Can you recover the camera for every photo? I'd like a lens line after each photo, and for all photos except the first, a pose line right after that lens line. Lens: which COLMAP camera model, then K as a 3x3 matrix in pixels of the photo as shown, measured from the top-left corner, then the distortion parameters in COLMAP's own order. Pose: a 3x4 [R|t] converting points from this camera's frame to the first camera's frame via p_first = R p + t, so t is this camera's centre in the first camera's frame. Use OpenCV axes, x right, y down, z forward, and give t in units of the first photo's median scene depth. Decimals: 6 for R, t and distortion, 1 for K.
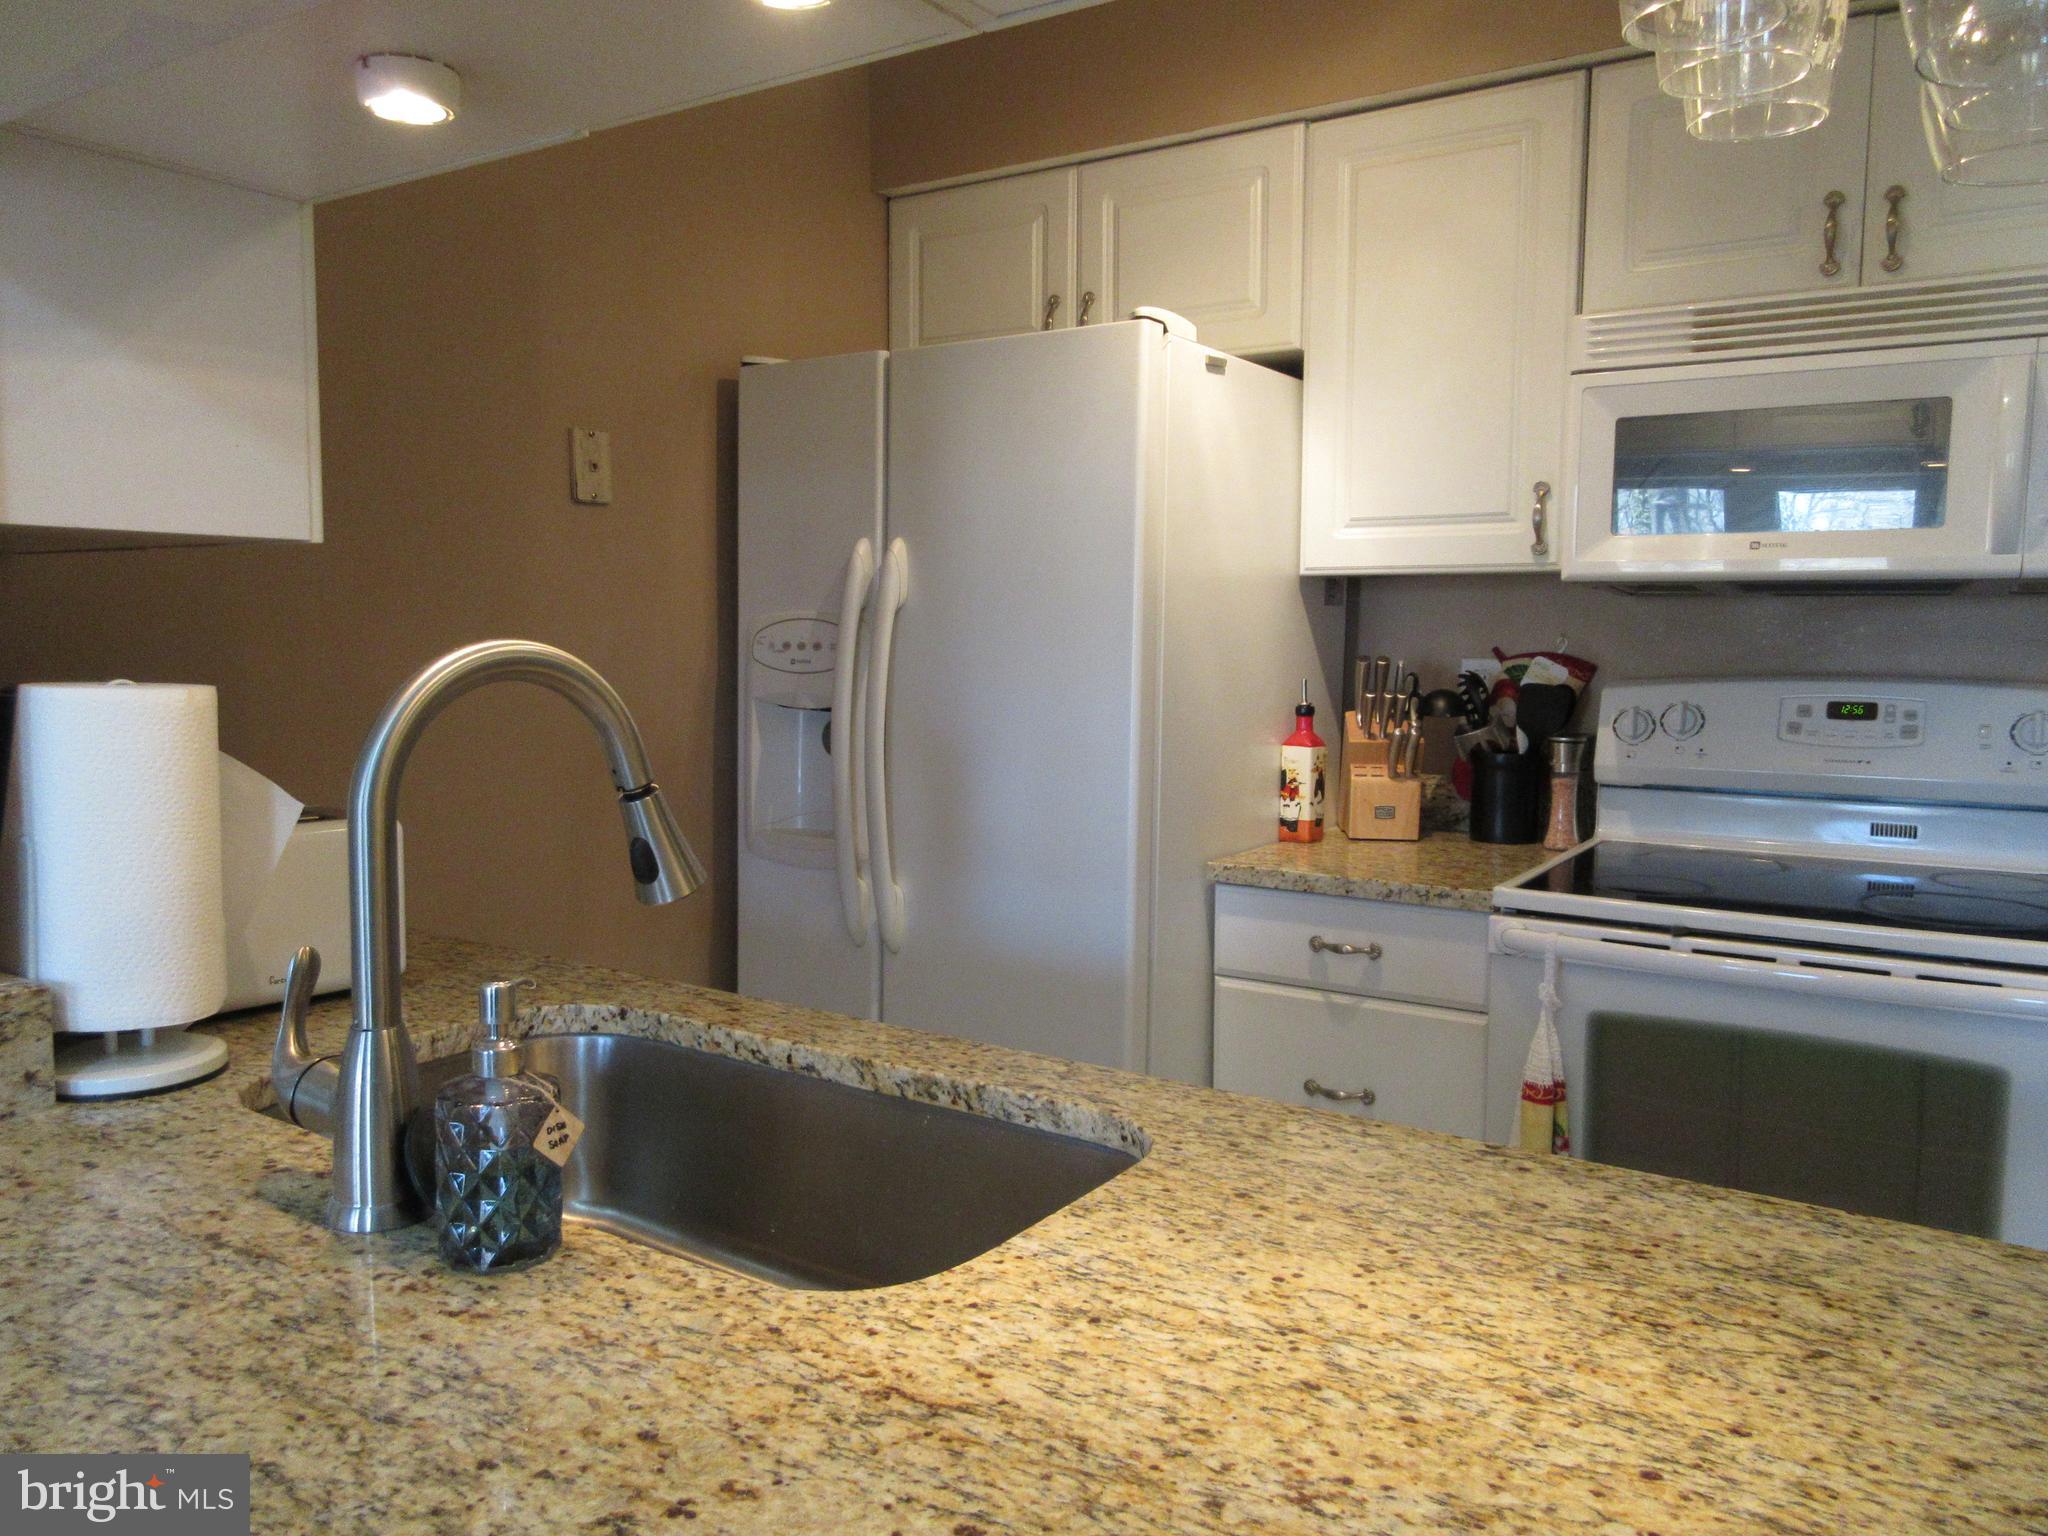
lens RADIAL K [[1519.8, 0, 1027.6], [0, 1519.8, 766.9], [0, 0, 1]] dist [-0.002724, 0.018714]
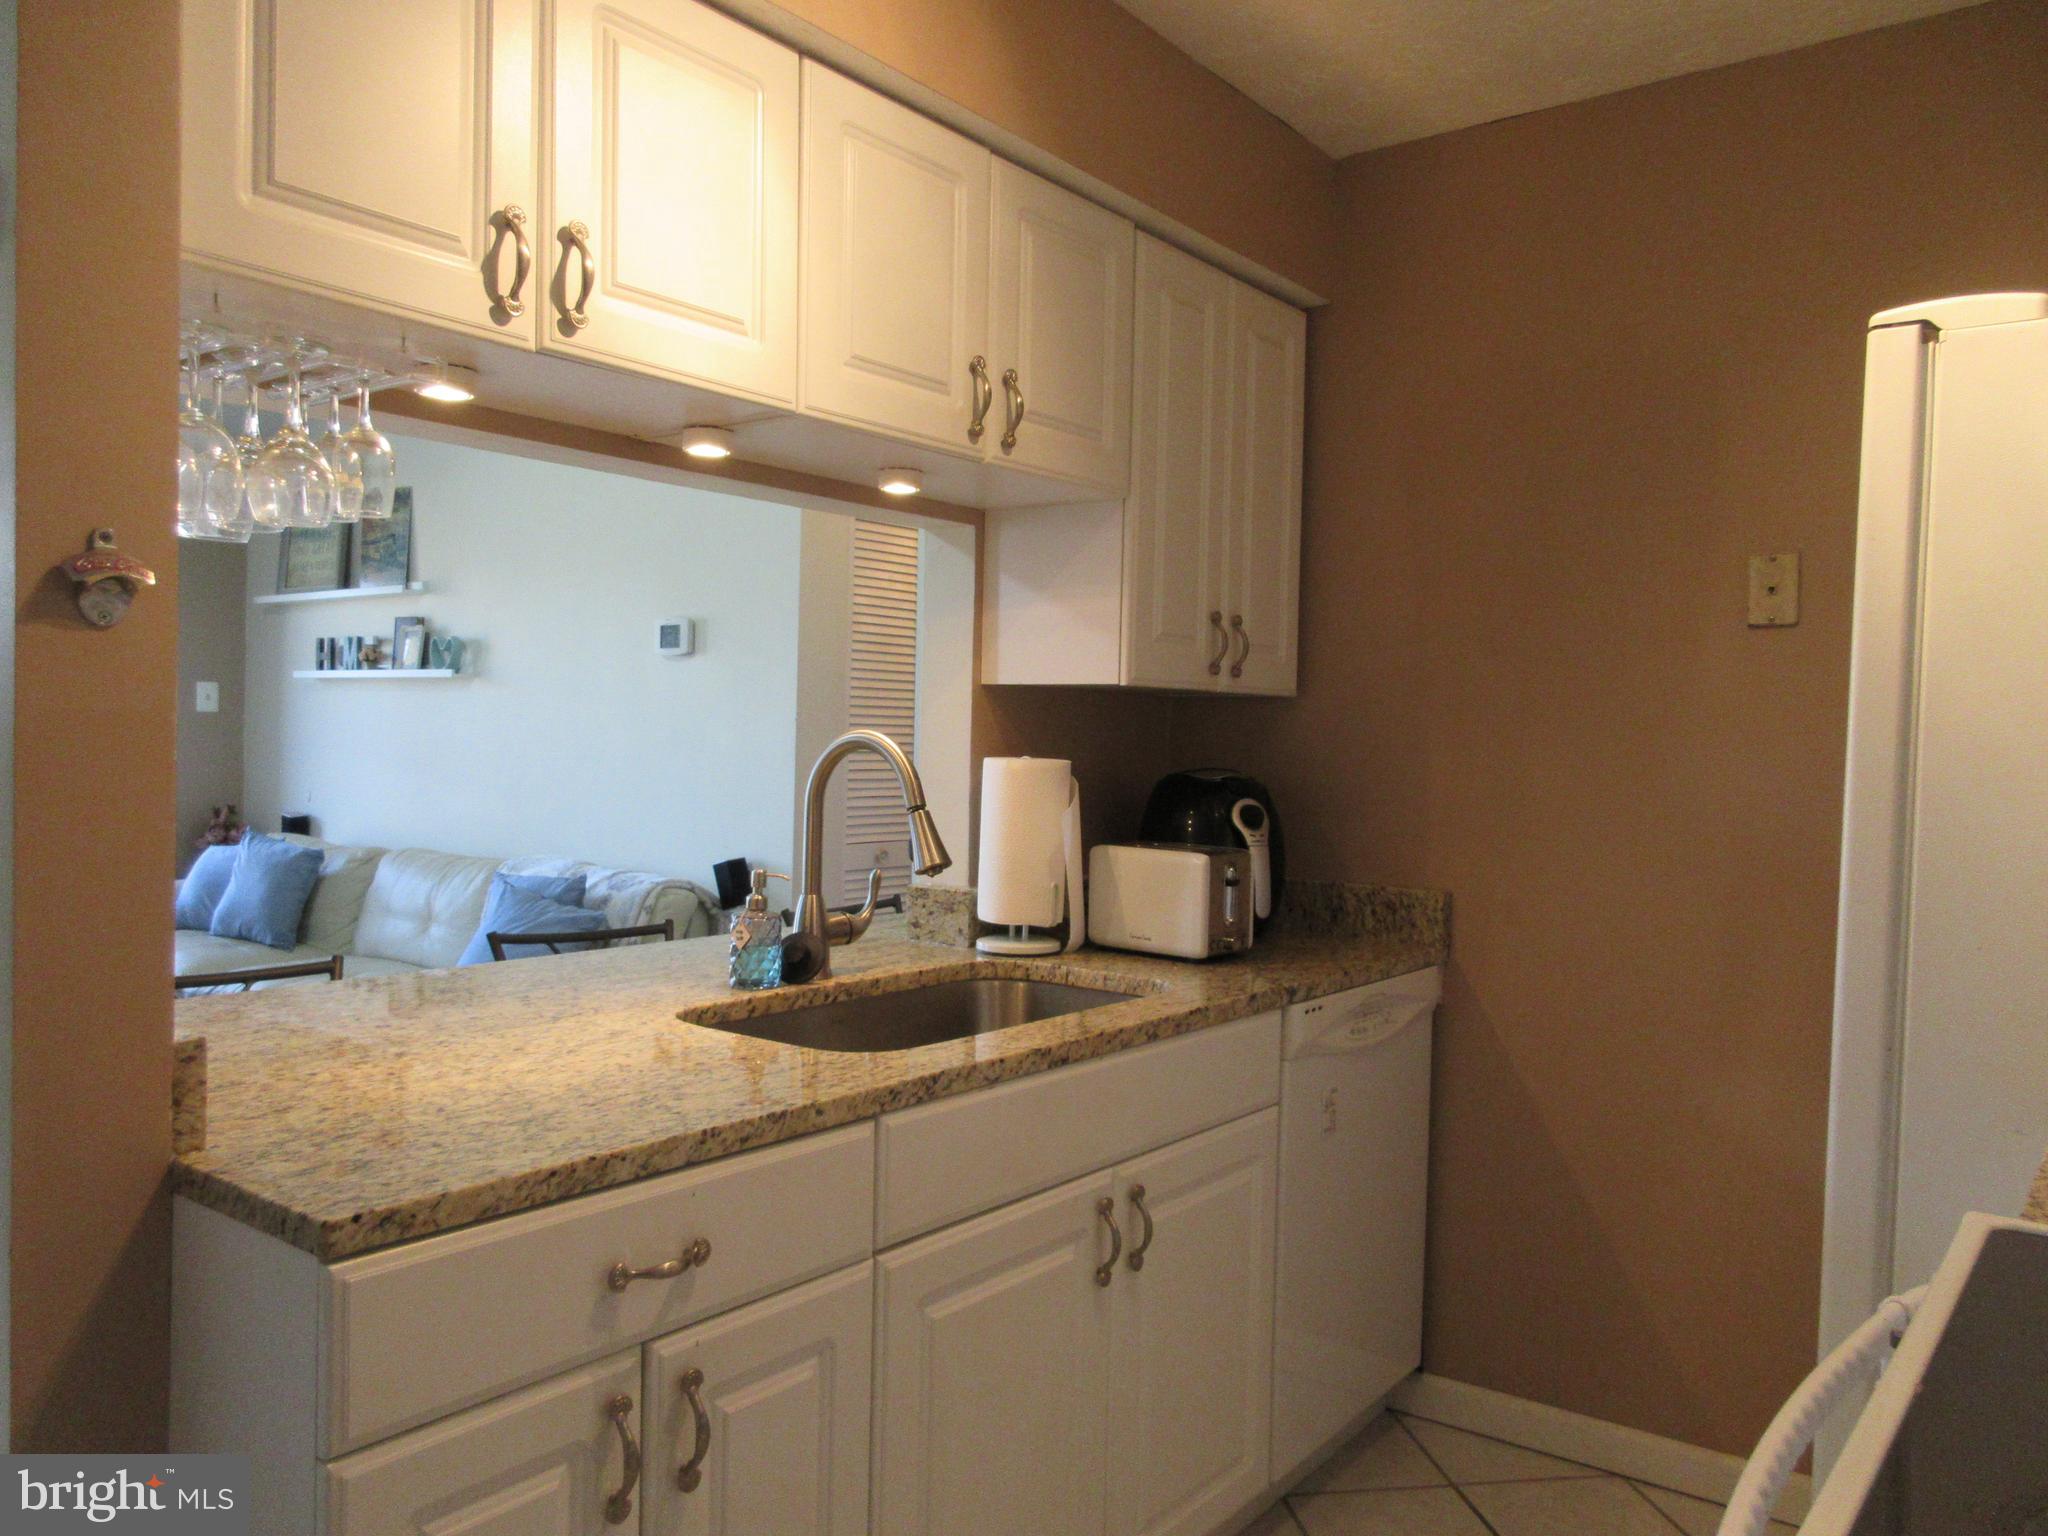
lens RADIAL K [[1519.8, 0, 1024.8], [0, 1519.8, 775.3], [0, 0, 1]] dist [-0.002724, 0.018714]
pose [[-0.067186, 0.017947, -0.997579, 0.719907], [-0.116903, 0.992810, 0.025734, -0.041584], [0.990868, 0.118349, -0.064605, 0.560805]]
